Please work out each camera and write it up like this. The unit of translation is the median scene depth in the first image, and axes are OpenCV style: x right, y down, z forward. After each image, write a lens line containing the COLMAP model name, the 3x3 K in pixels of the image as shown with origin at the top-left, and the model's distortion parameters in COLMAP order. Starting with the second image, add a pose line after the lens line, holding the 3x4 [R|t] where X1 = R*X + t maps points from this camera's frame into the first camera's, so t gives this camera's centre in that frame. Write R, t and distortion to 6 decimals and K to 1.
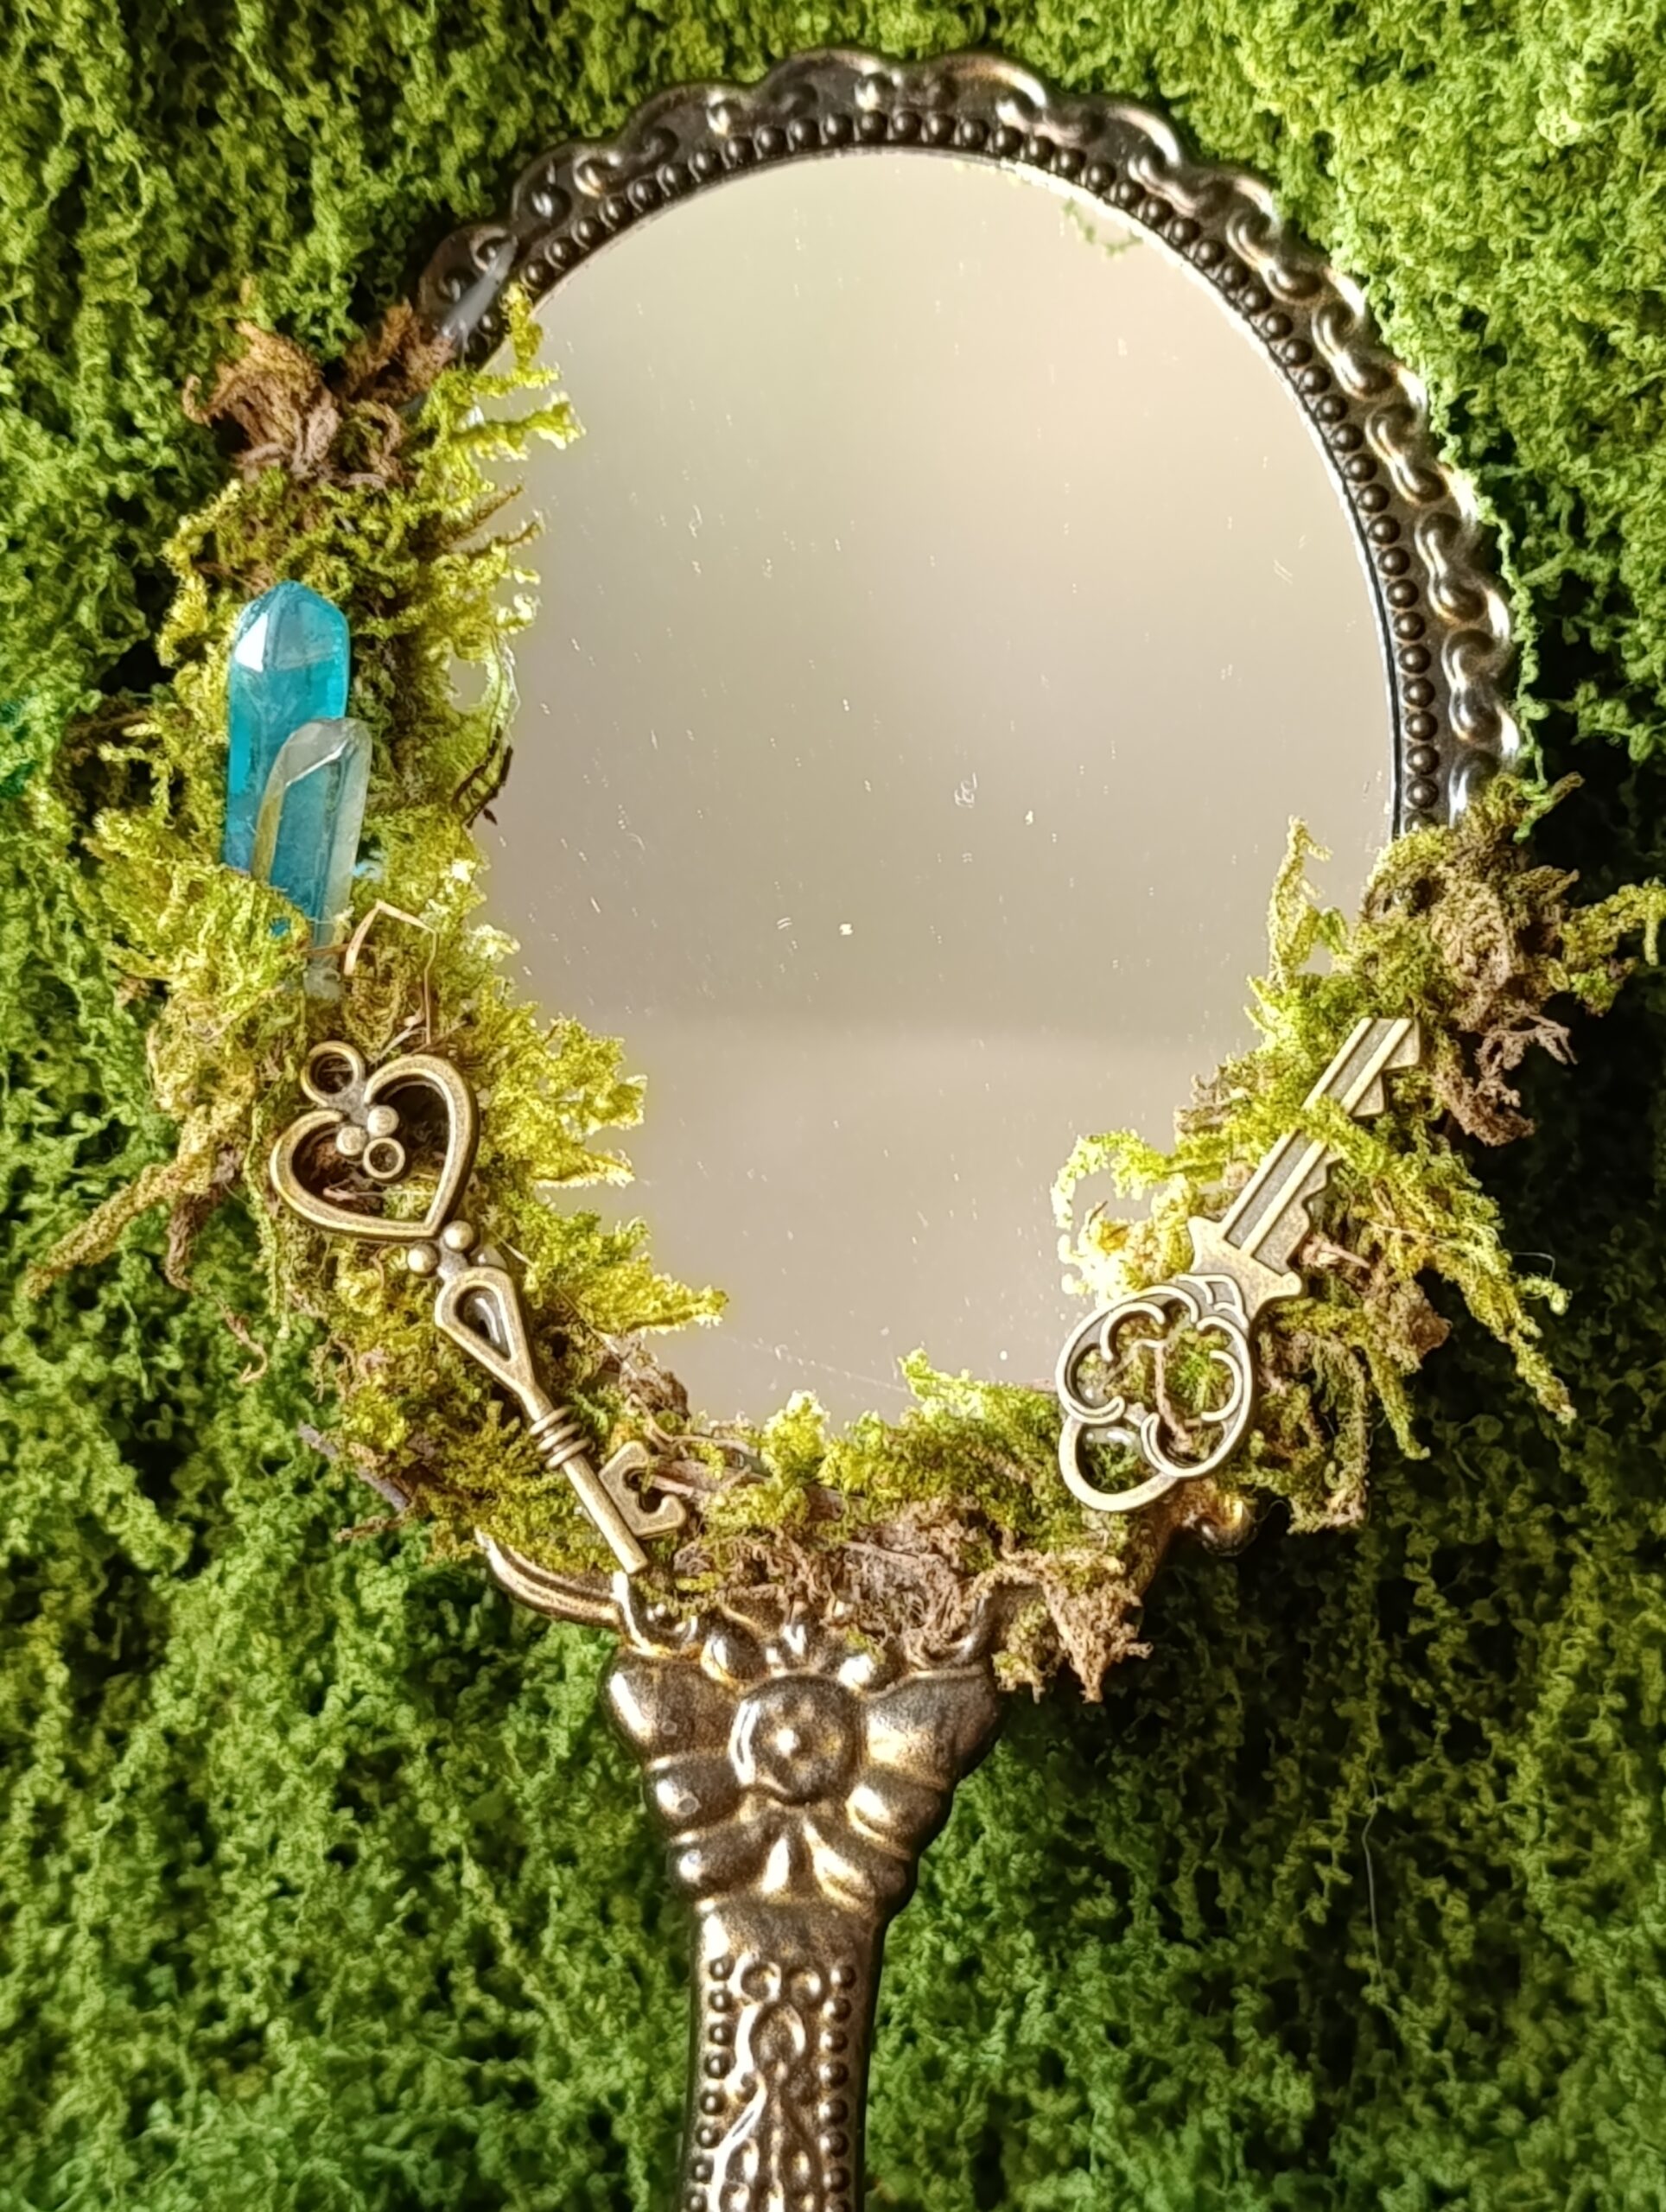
lens RADIAL K [[4335.3, 0, 842.7], [0, 4335.3, 1118.8], [0, 0, 1]] dist [0.198682, -1.258176]
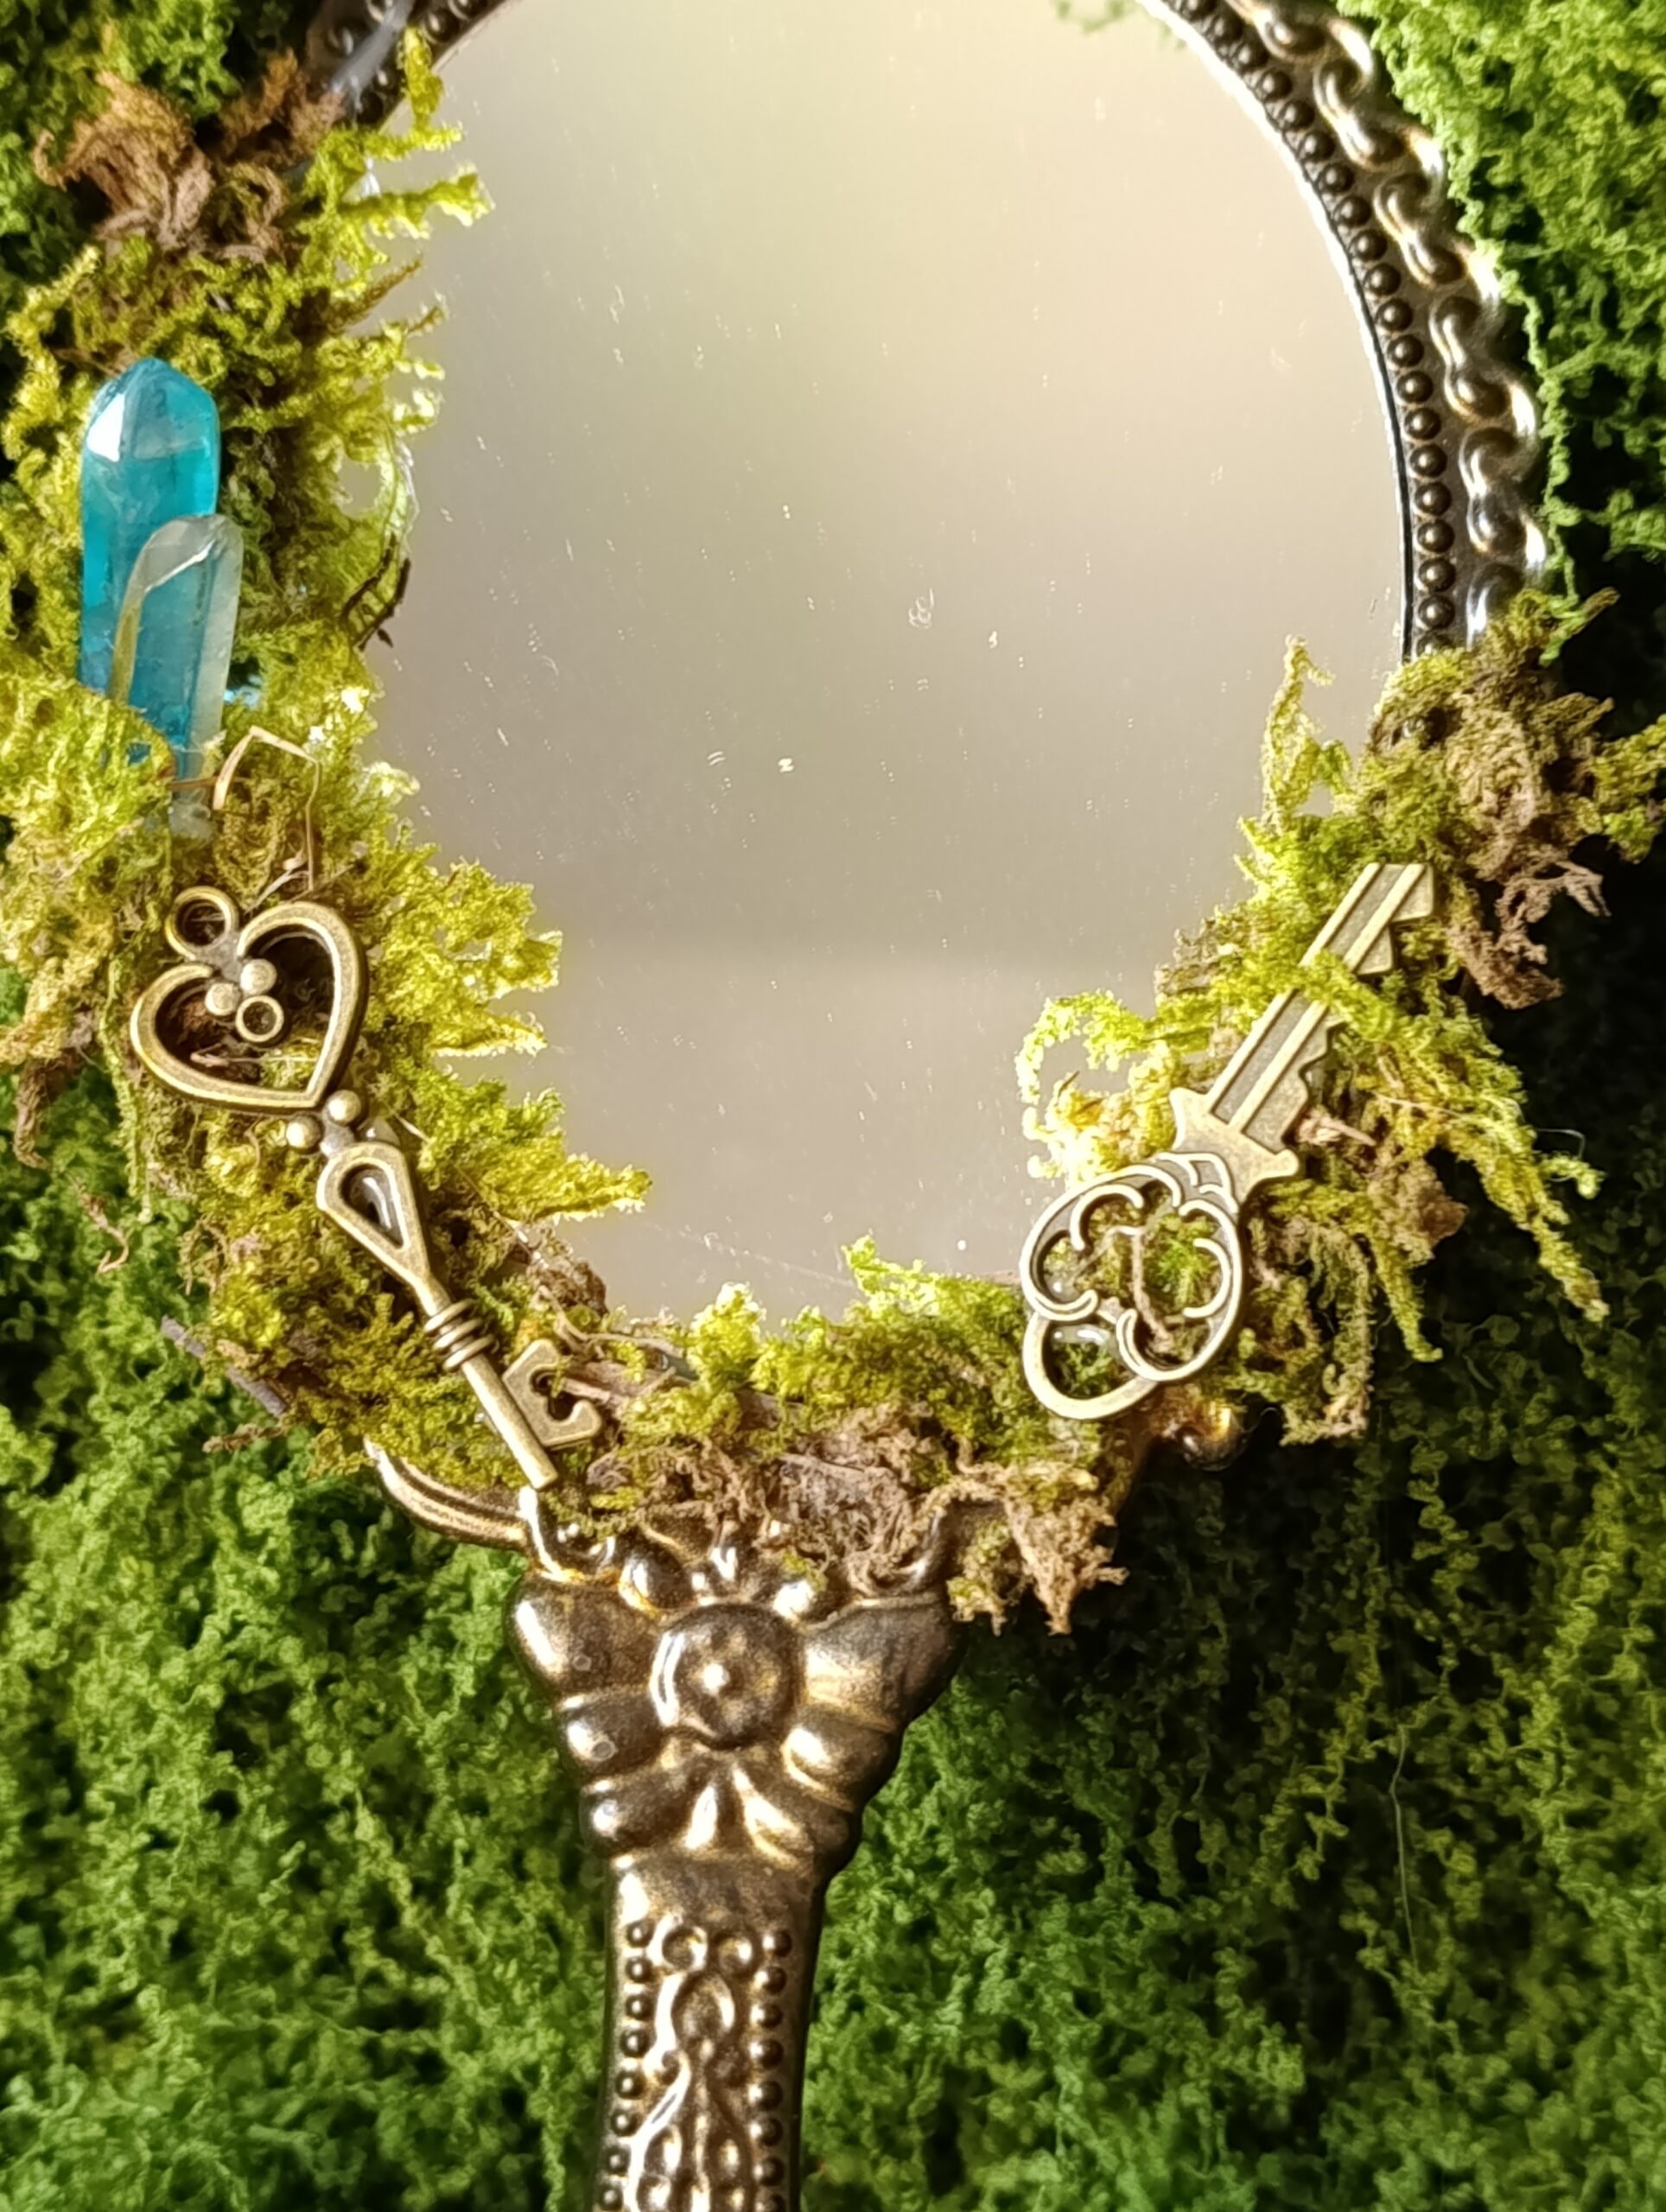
lens RADIAL K [[4518.8, 0, 846.5], [0, 4518.8, 1120.5], [0, 0, 1]] dist [0.178852, -0.868070]
pose [[0.999956, 0.002641, 0.008980, 0.005248], [-0.002818, 0.999800, 0.019787, 0.010990], [-0.008926, -0.019811, 0.999764, 0.077546]]
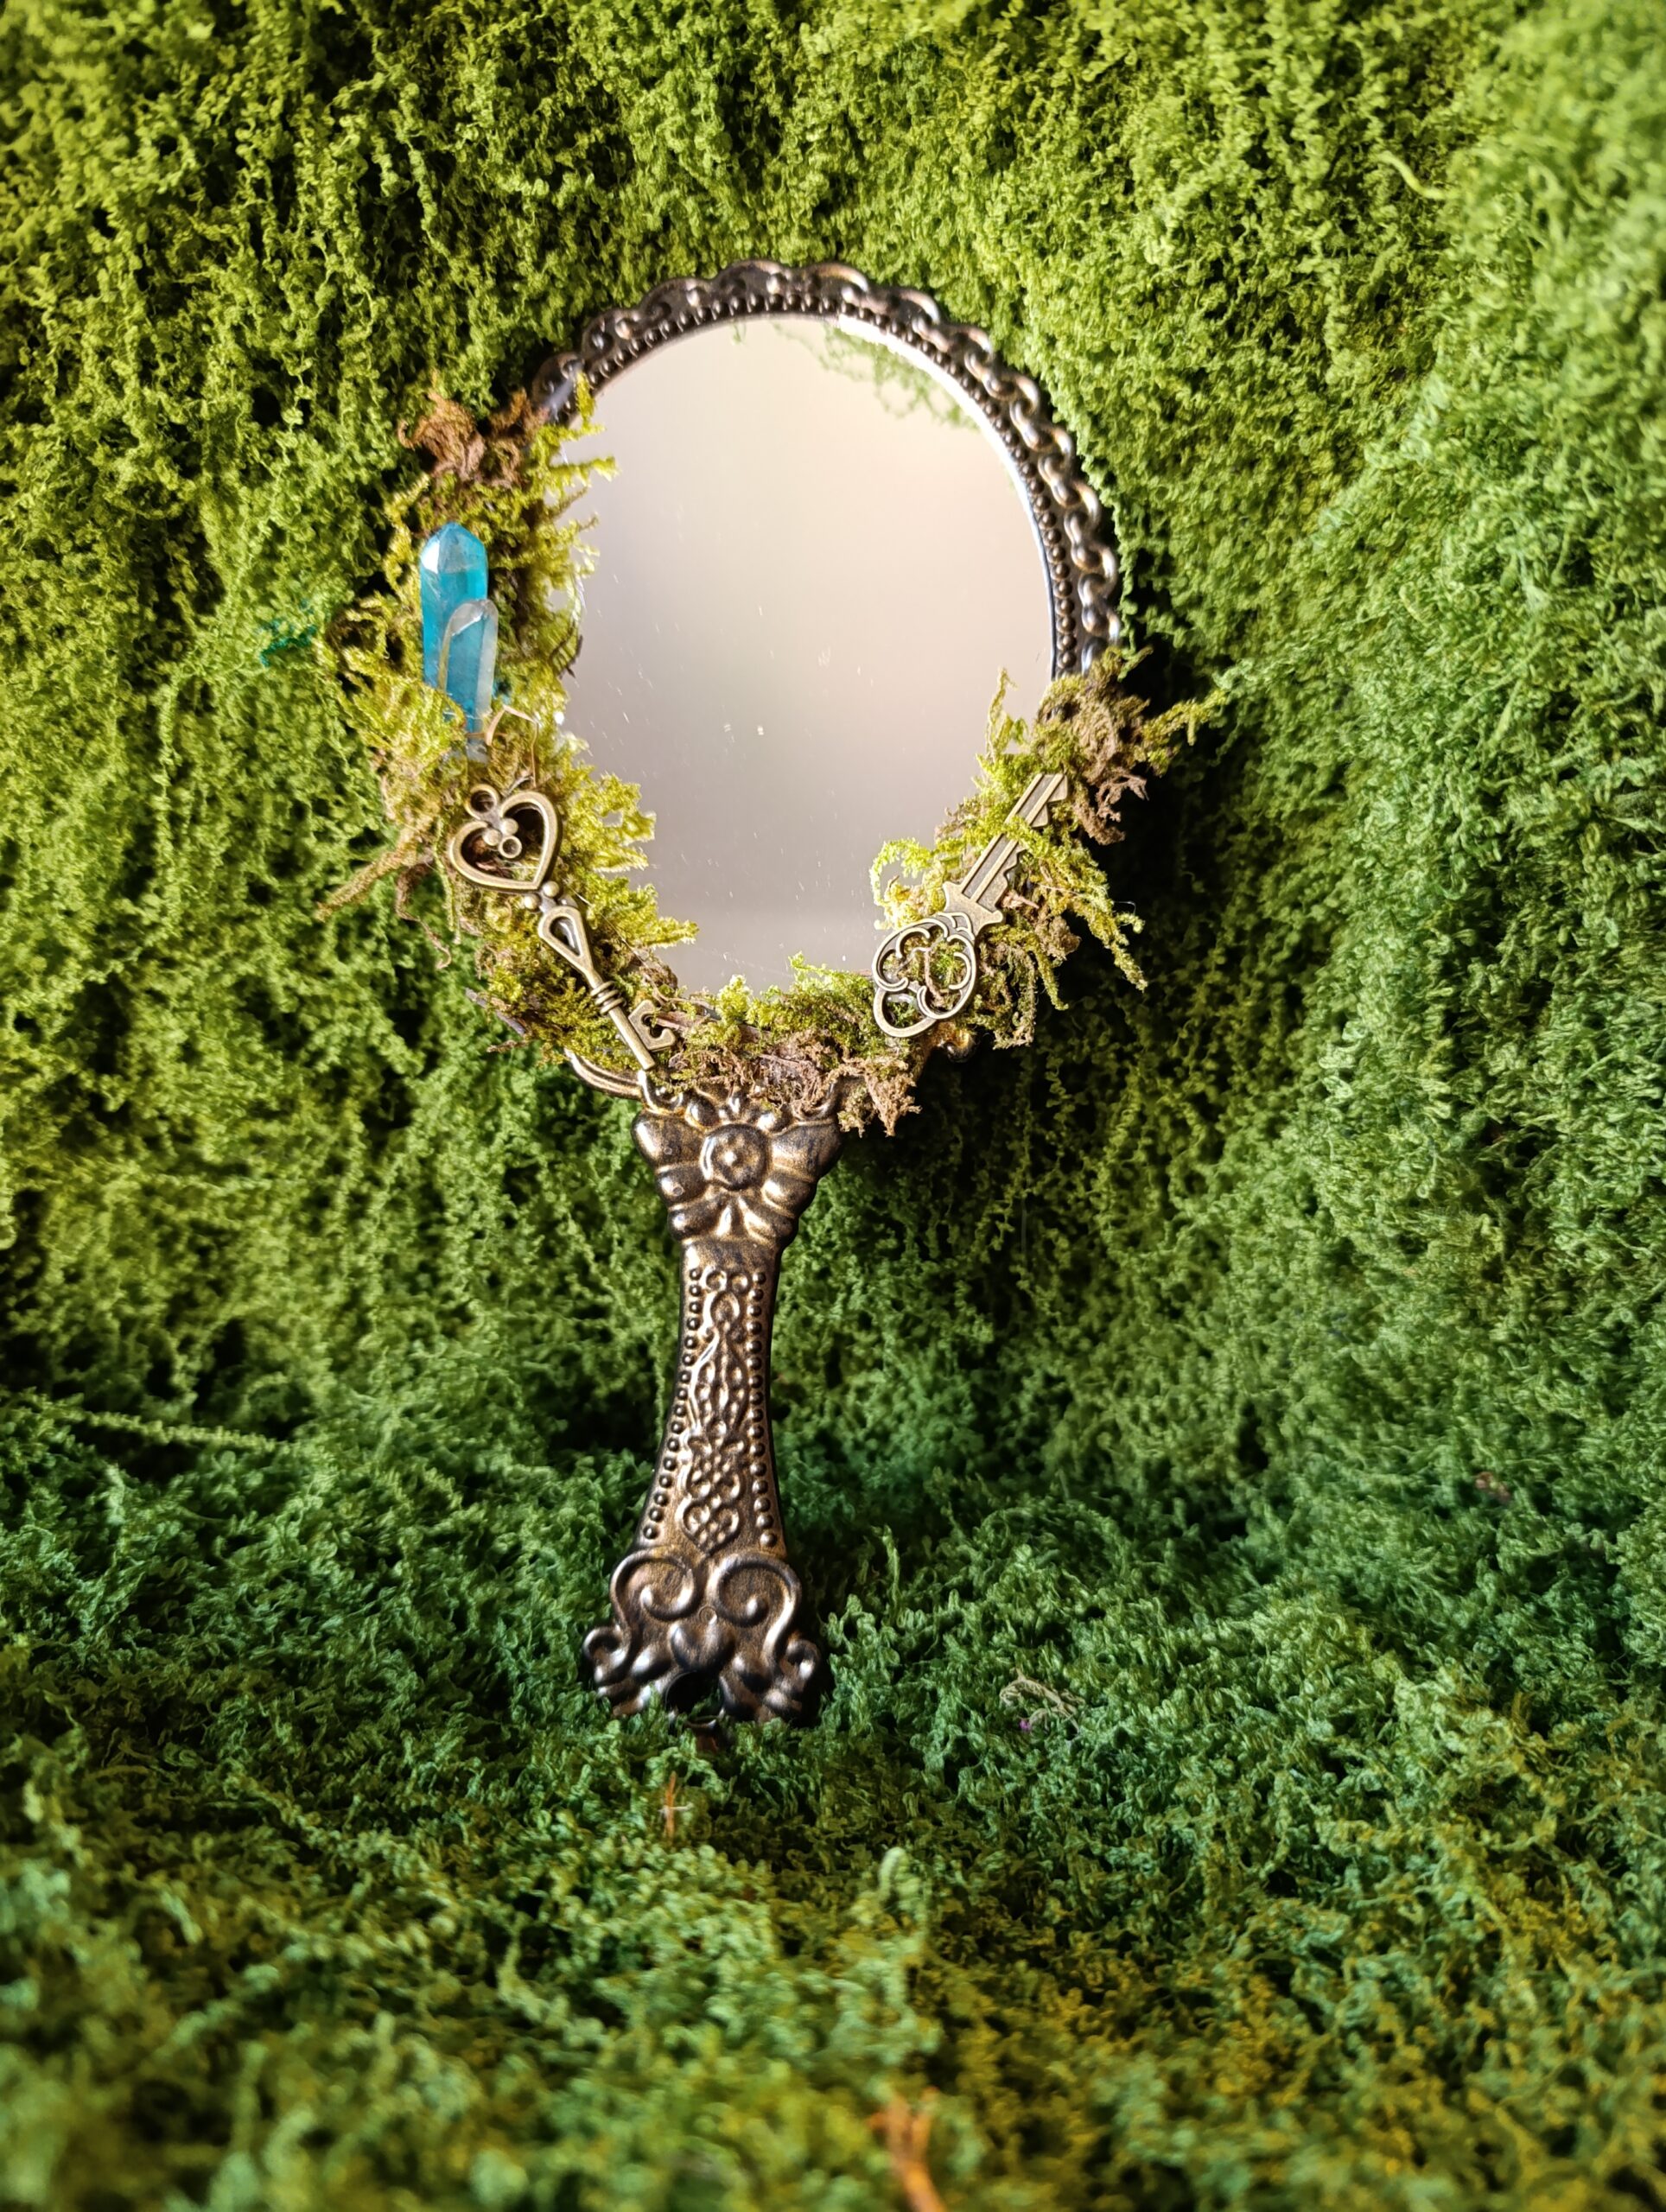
lens RADIAL K [[1798.2, 0, 834.9], [0, 1798.2, 1117.5], [0, 0, 1]] dist [0.061210, -0.138931]
pose [[0.999363, -0.000329, 0.035694, 0.005019], [-0.003473, 0.994317, 0.106401, 0.040590], [-0.035527, -0.106458, 0.993682, 0.213042]]
